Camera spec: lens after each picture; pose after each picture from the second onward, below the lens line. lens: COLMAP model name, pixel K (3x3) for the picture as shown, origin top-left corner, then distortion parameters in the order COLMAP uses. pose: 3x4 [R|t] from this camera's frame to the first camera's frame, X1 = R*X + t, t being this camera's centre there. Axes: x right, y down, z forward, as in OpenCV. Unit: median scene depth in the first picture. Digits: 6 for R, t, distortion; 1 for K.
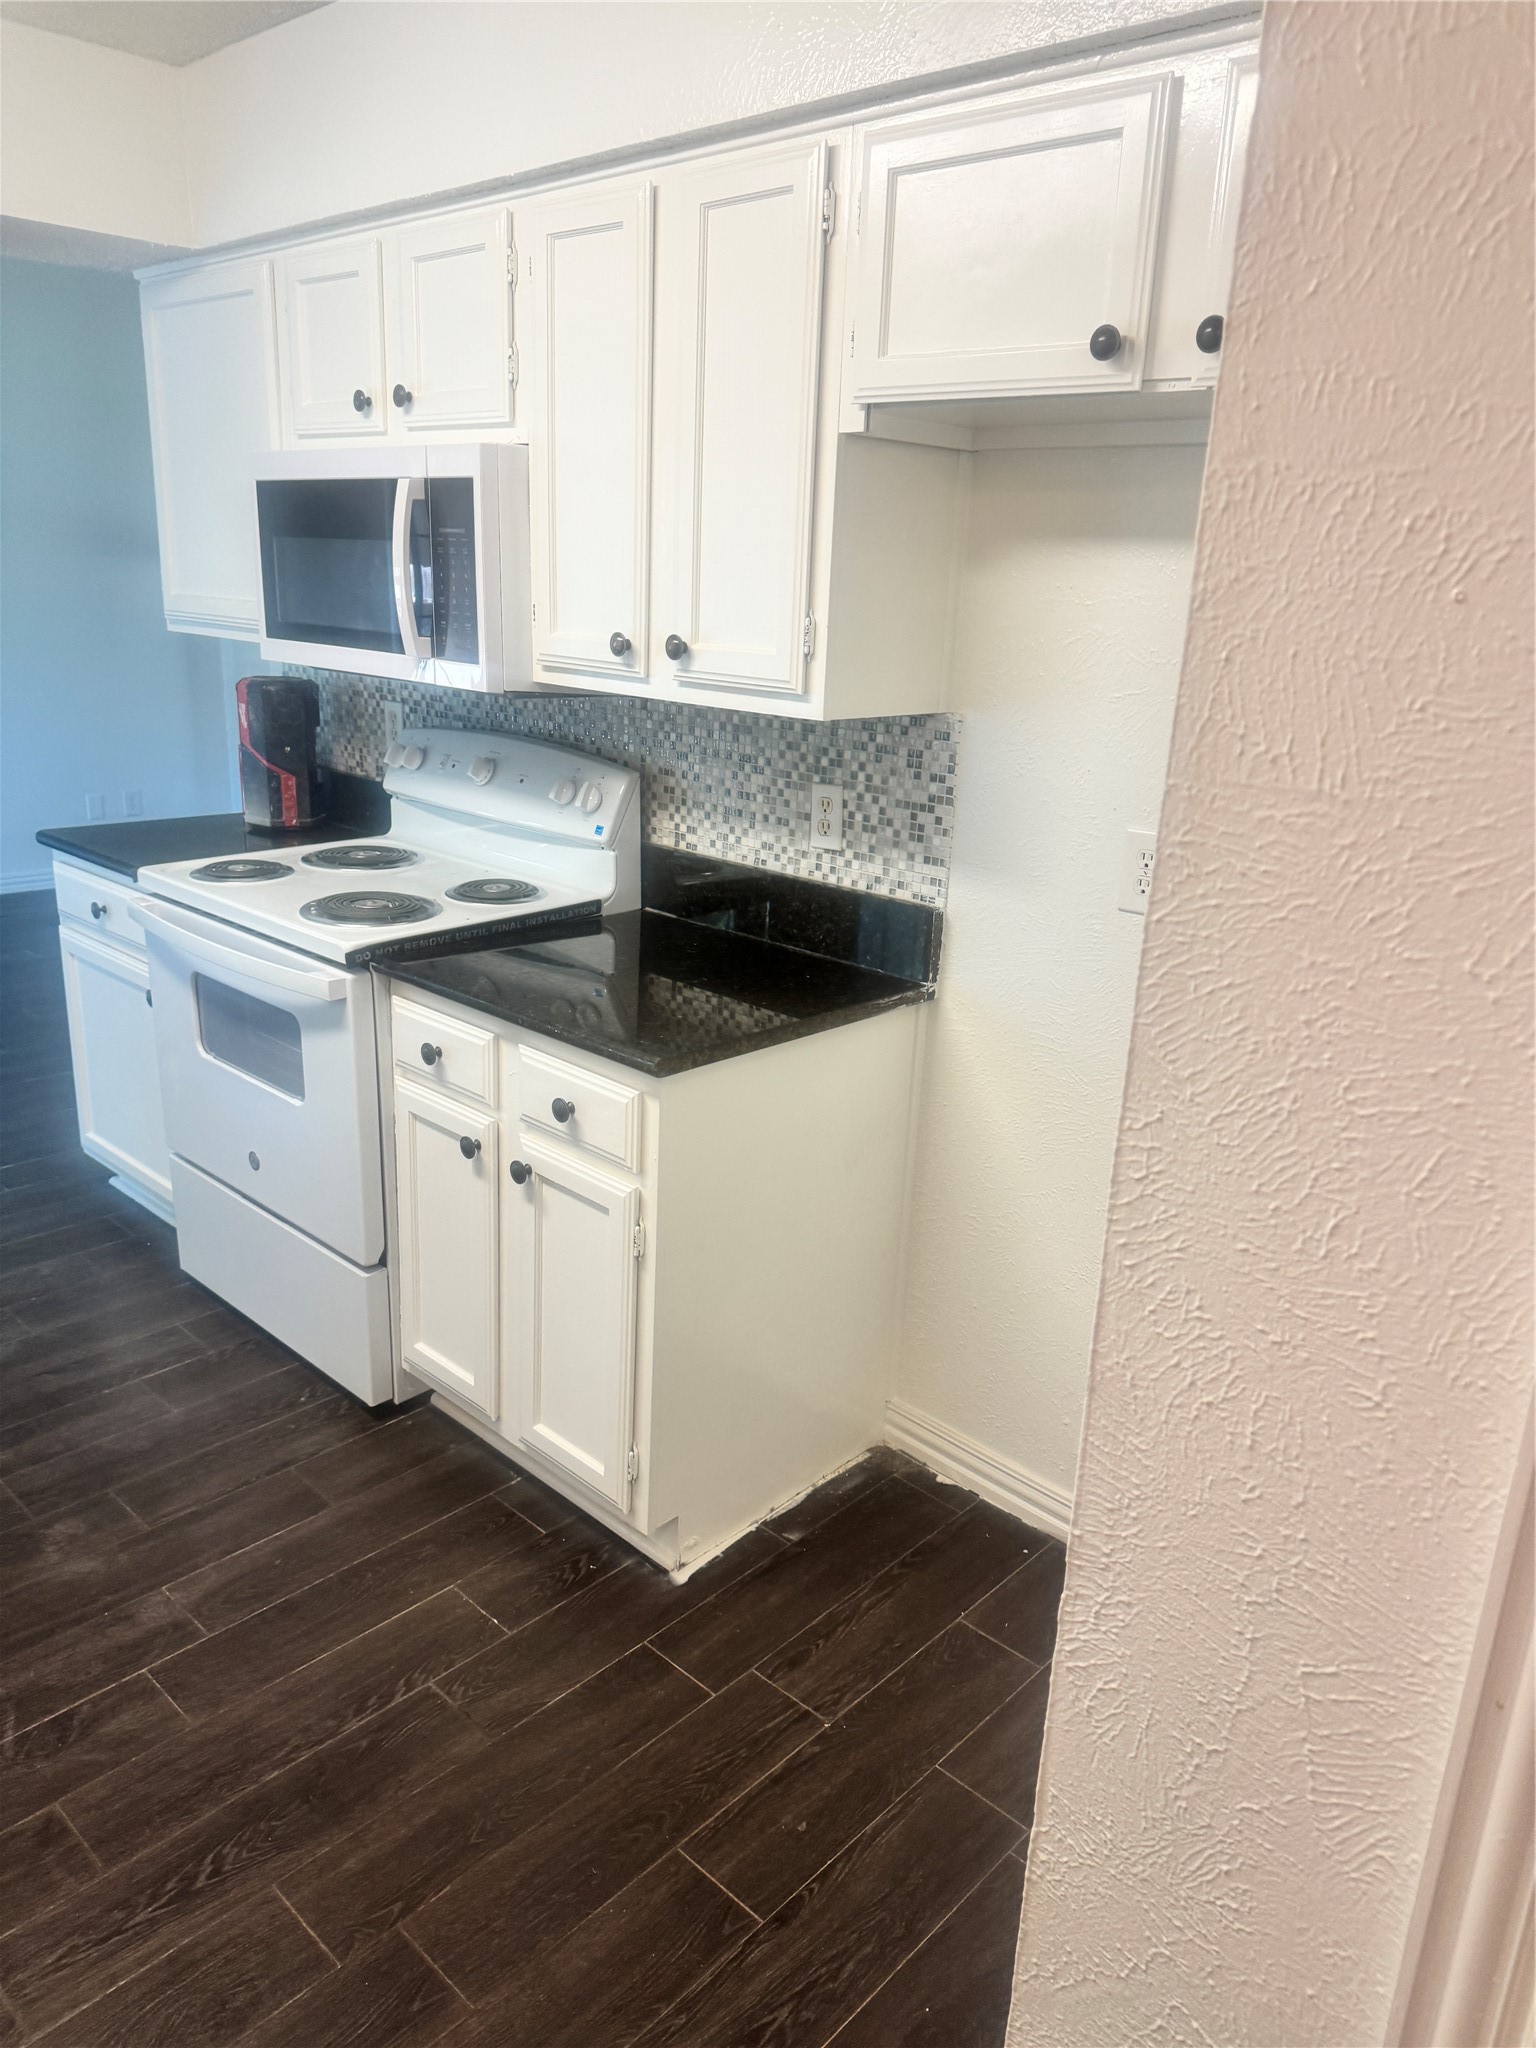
lens RADIAL K [[1456.3, 0, 762.1], [0, 1456.3, 1020.6], [0, 0, 1]] dist [0.066685, -0.001479]
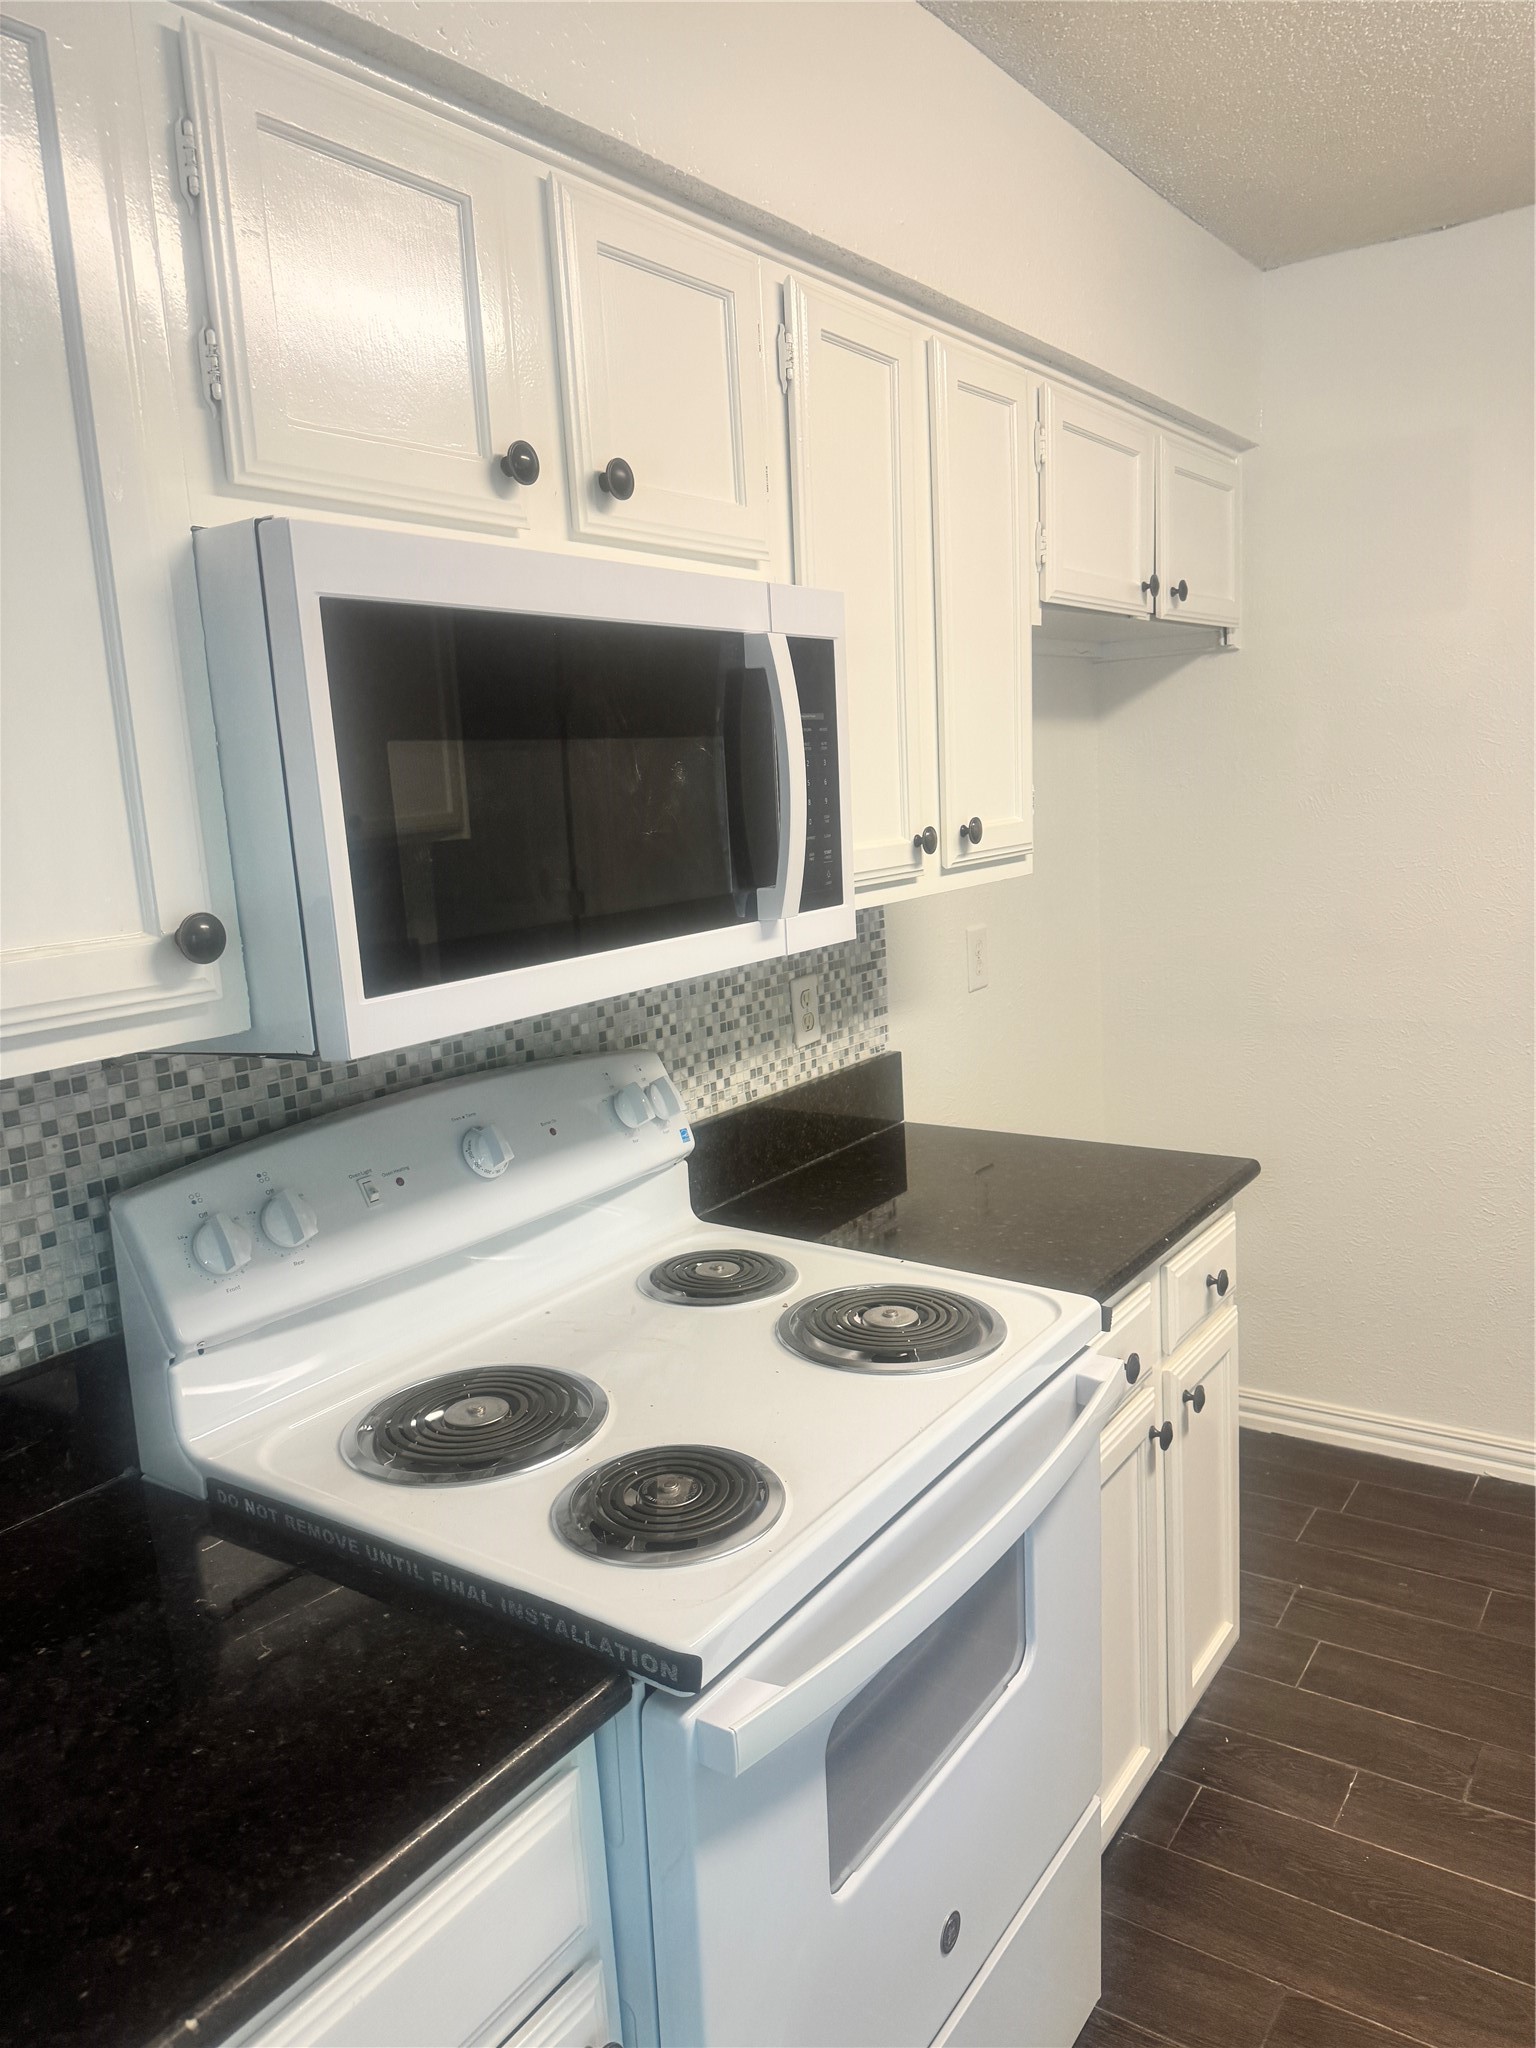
lens RADIAL K [[1456.3, 0, 767.4], [0, 1456.3, 1033.7], [0, 0, 1]] dist [0.066685, -0.001479]
pose [[-0.154557, -0.208835, 0.965660, -0.840749], [0.334341, 0.908683, 0.250025, -0.362080], [-0.929693, 0.361503, -0.070622, 1.080173]]
